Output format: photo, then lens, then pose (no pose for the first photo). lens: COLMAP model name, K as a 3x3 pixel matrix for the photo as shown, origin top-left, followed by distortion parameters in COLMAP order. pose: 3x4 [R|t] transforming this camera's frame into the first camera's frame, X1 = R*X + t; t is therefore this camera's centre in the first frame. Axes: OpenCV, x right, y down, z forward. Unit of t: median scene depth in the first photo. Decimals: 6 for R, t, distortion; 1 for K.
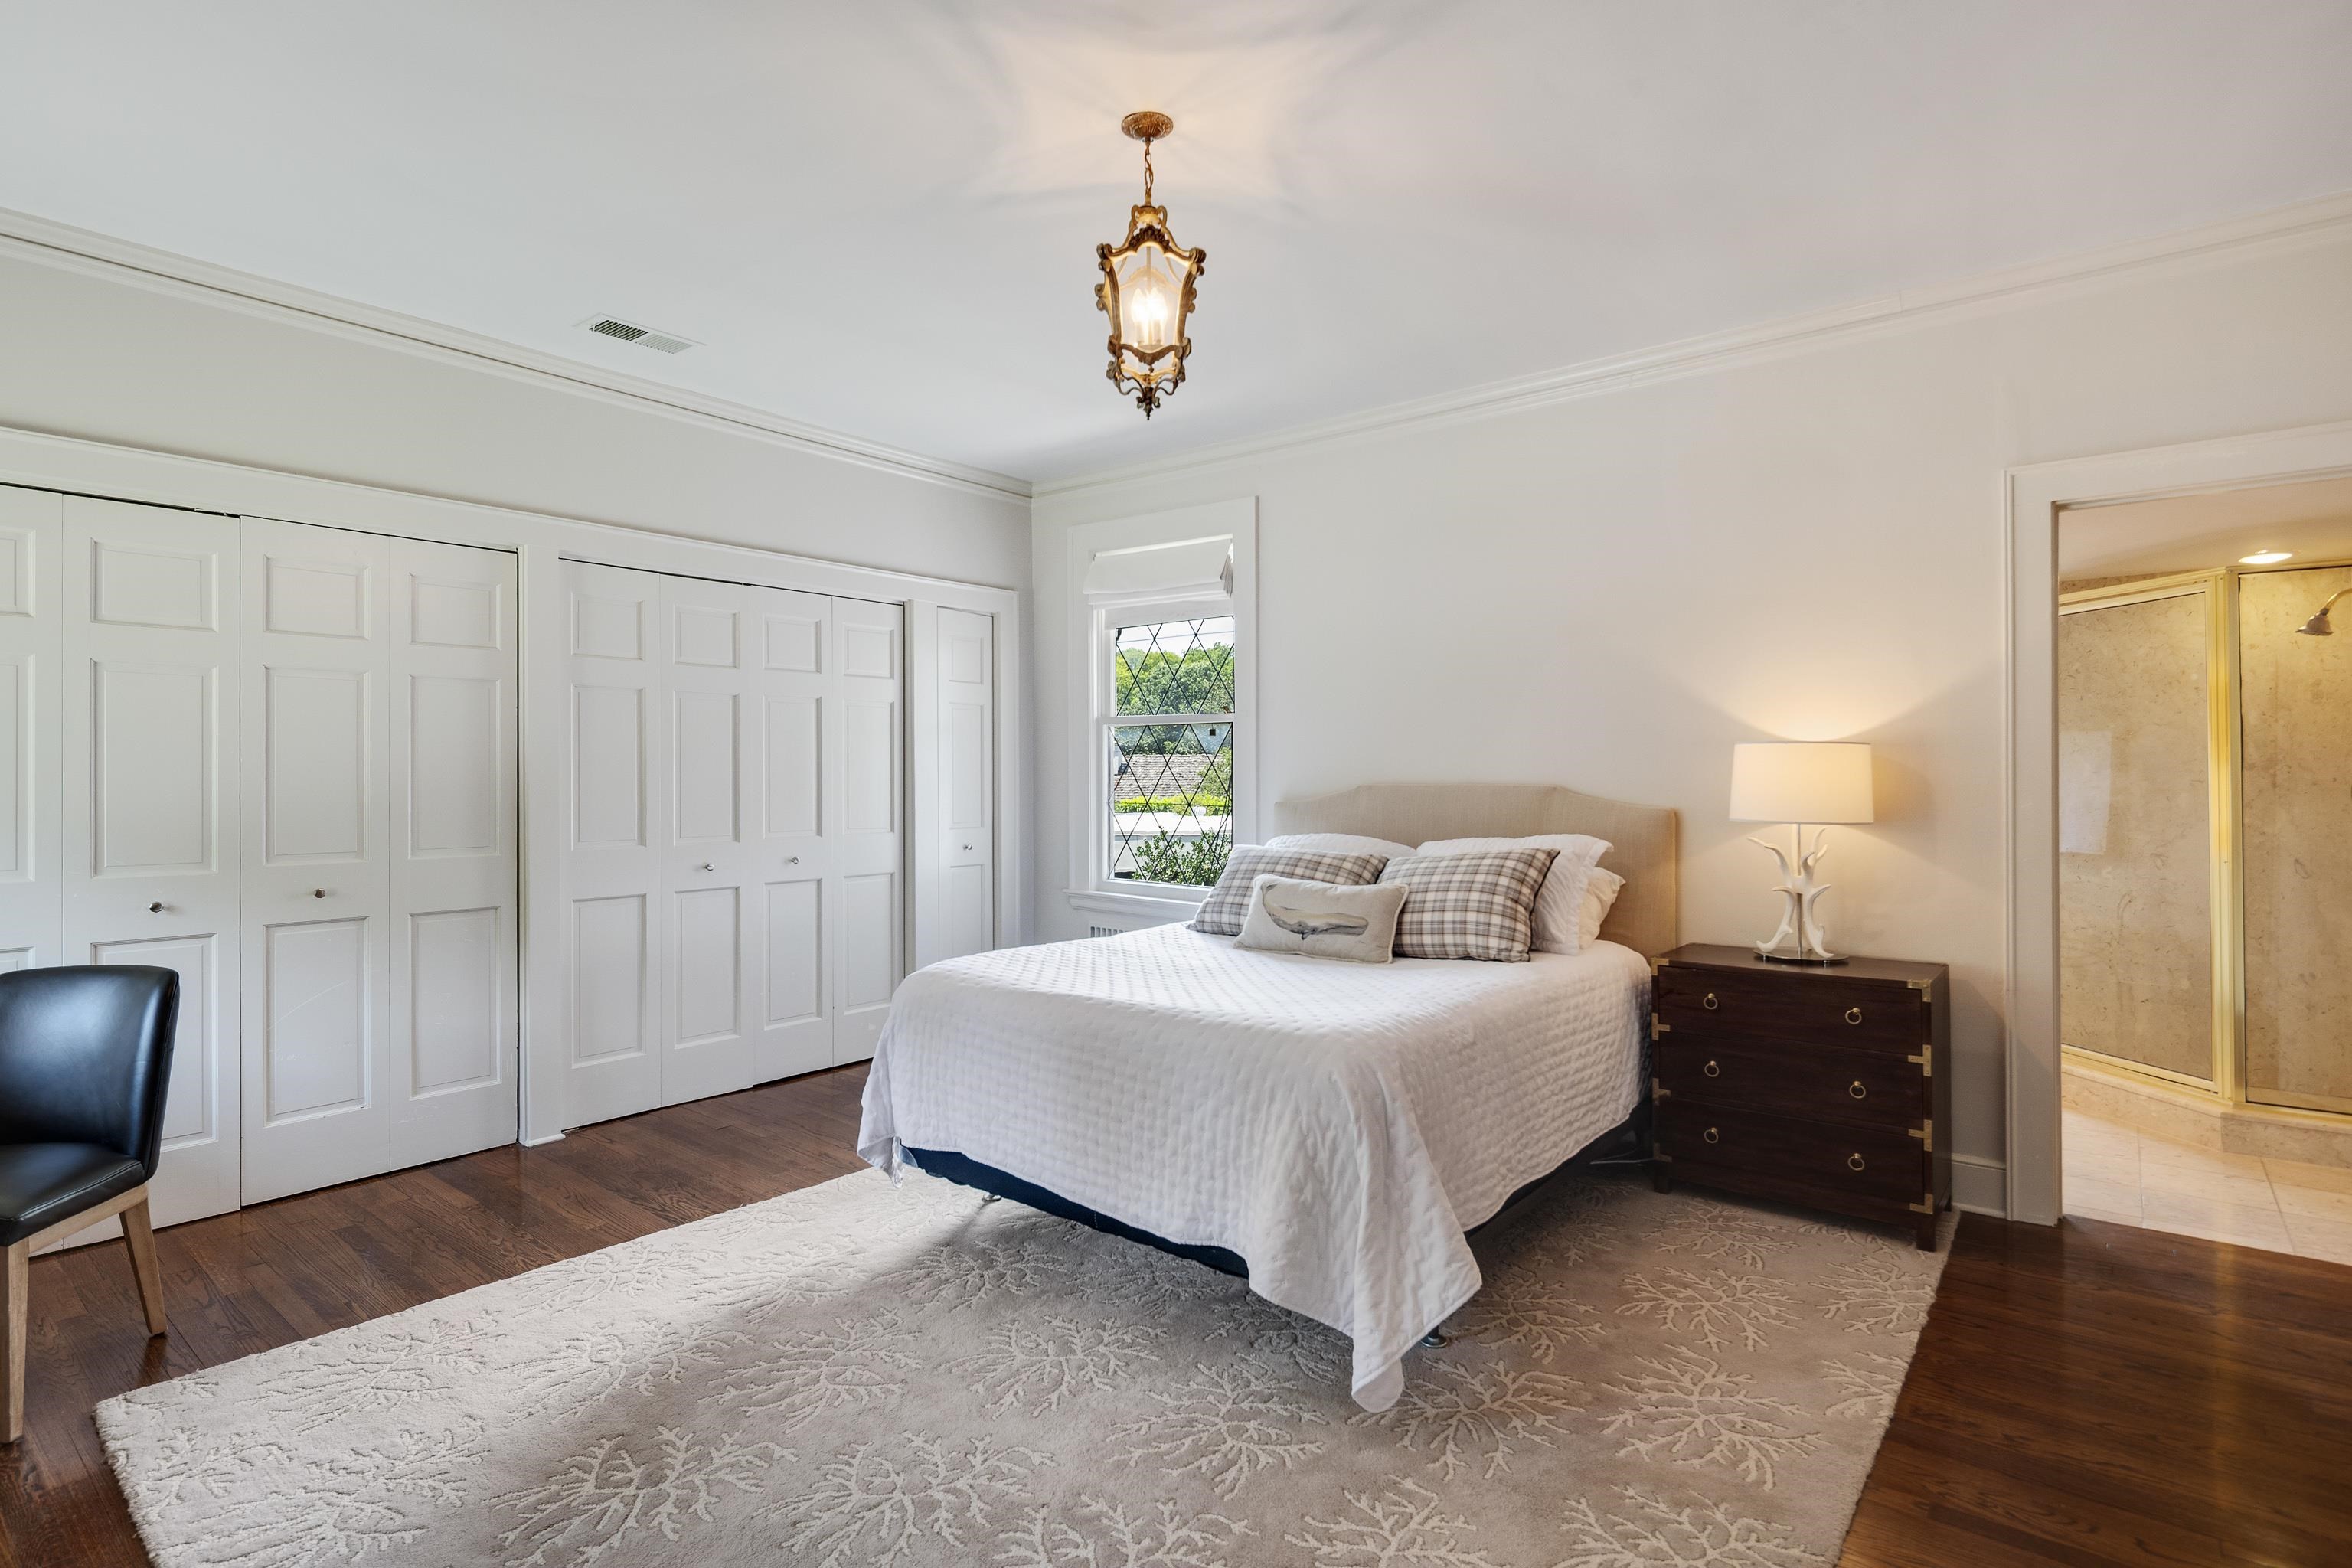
lens RADIAL K [[1130.9, 0, 1167.3], [0, 1130.9, 778.0], [0, 0, 1]] dist [0.000337, -0.000491]
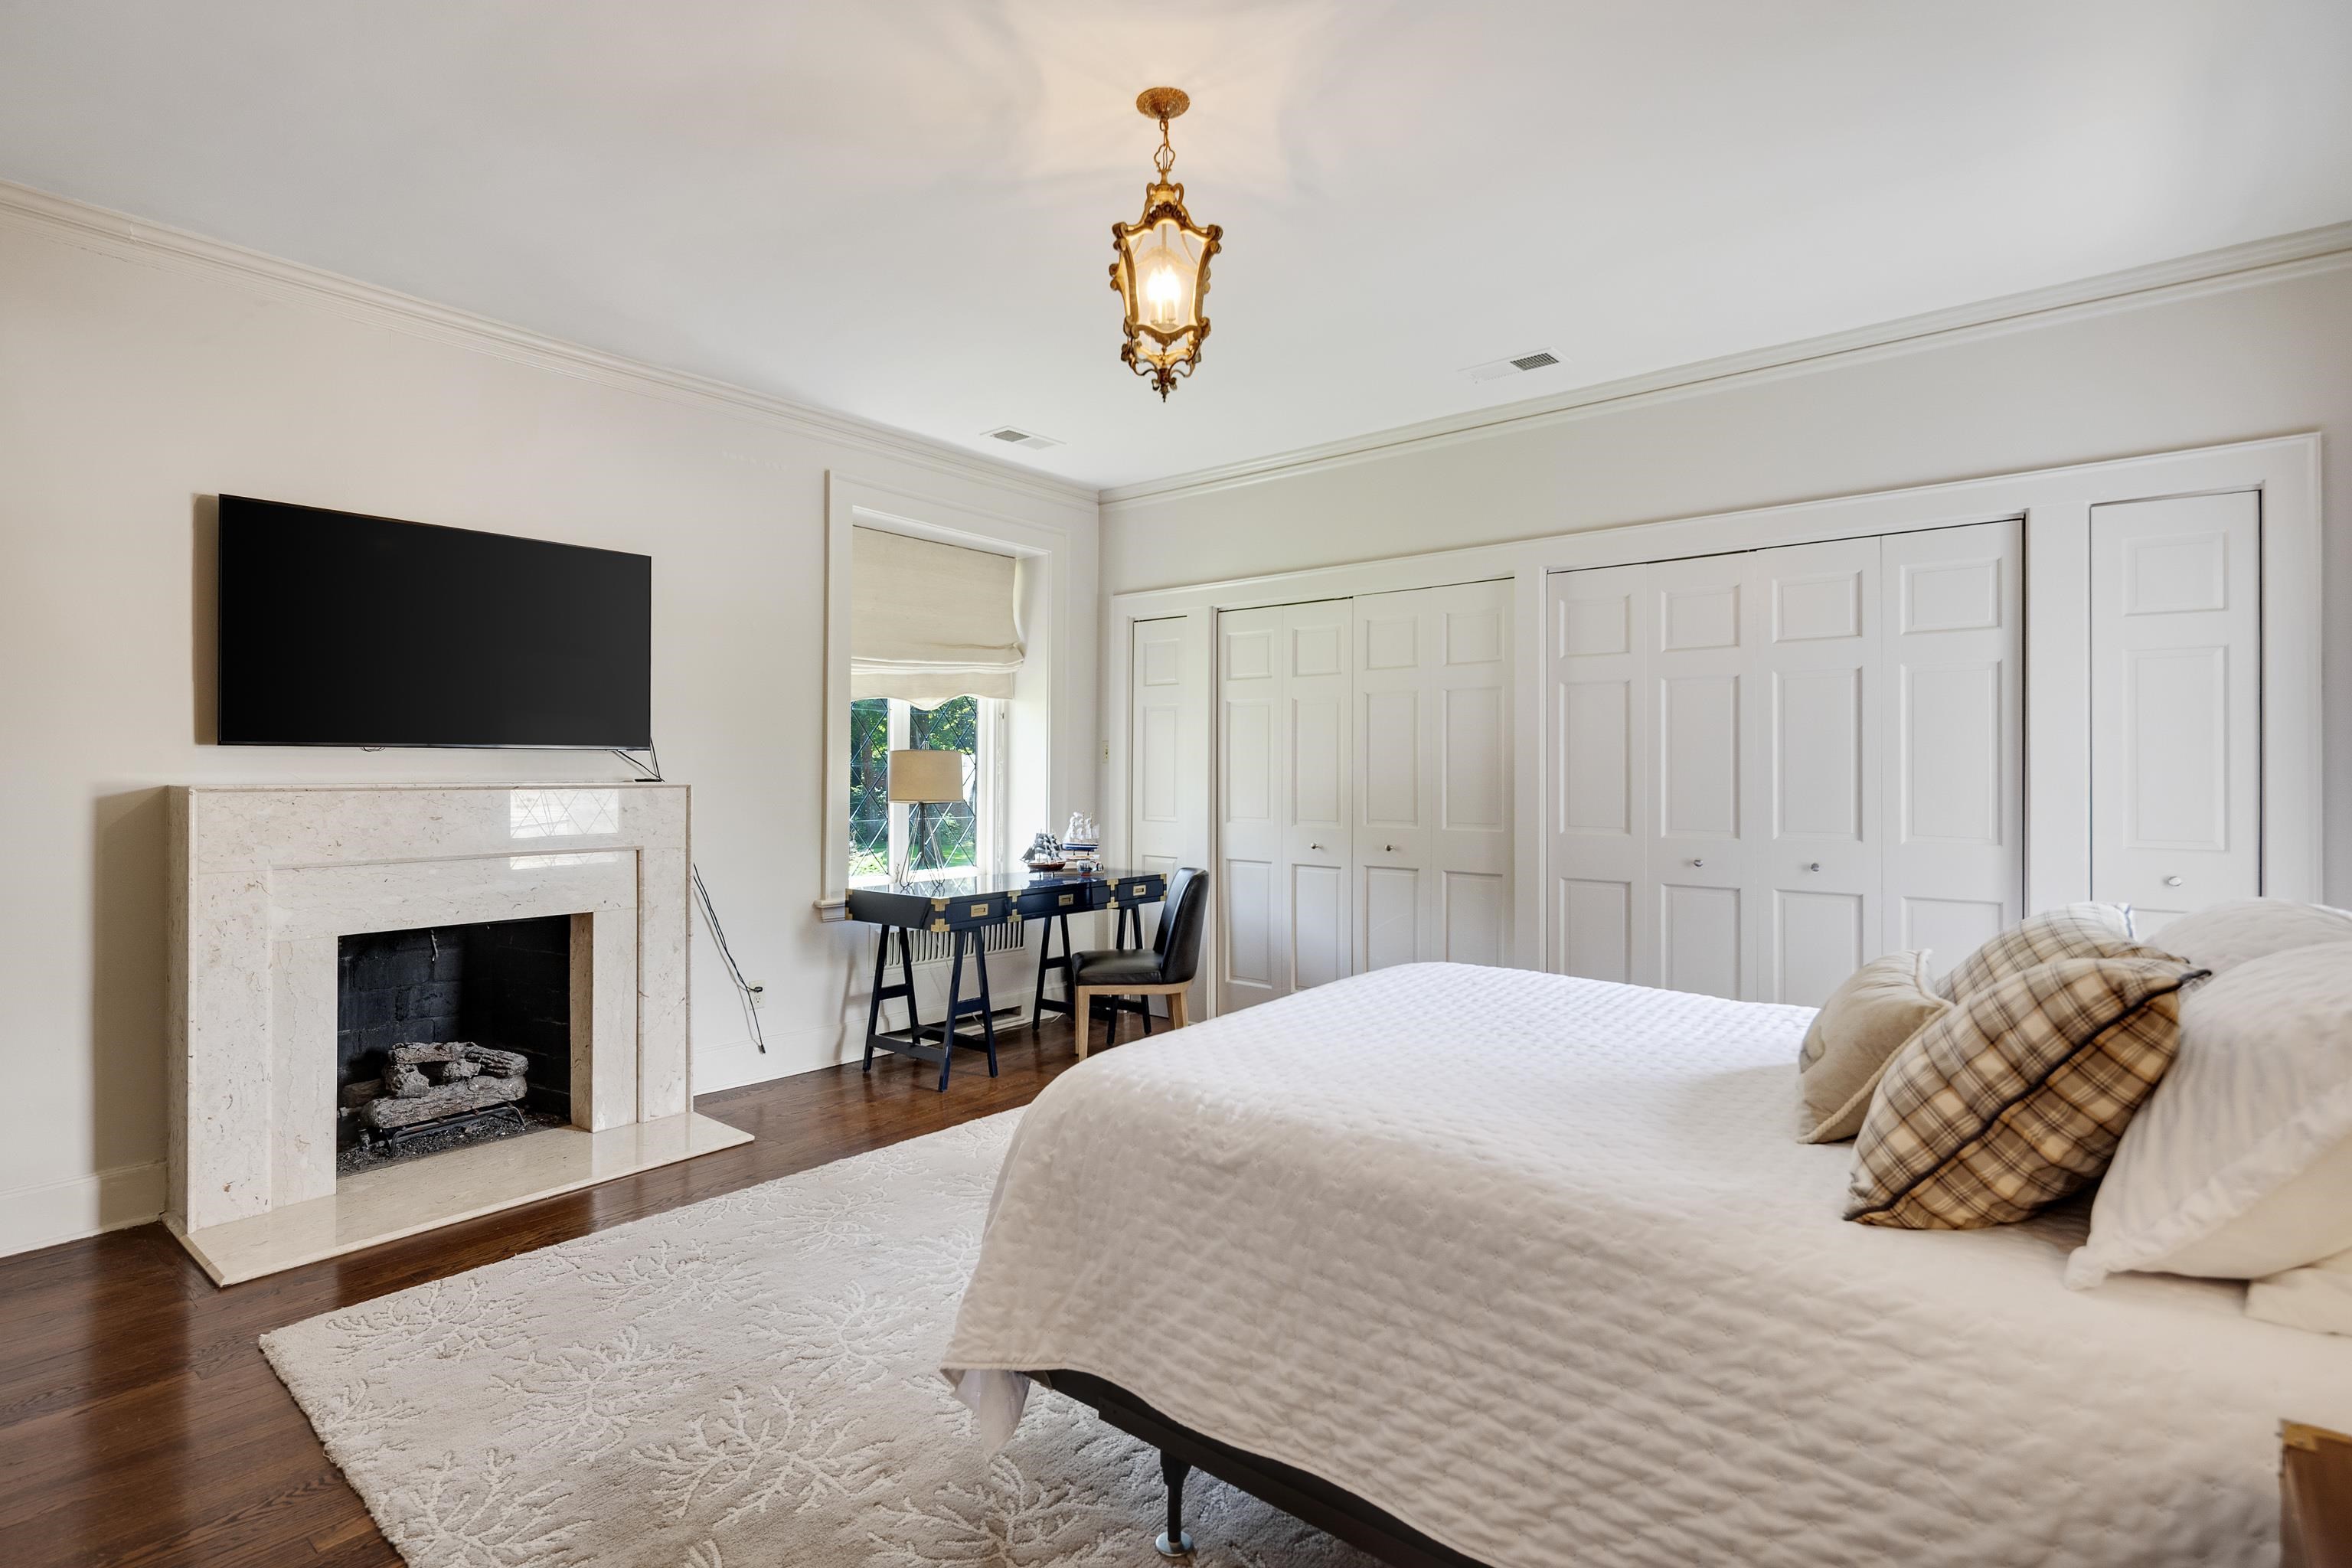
lens RADIAL K [[1126.4, 0, 1154.2], [0, 1126.4, 760.5], [0, 0, 1]] dist [0.001438, -0.004348]
pose [[-0.004374, -0.007777, -0.999960, 0.761192], [-0.001785, 0.999968, -0.007770, 0.002902], [0.999989, 0.001751, -0.004388, 0.789503]]
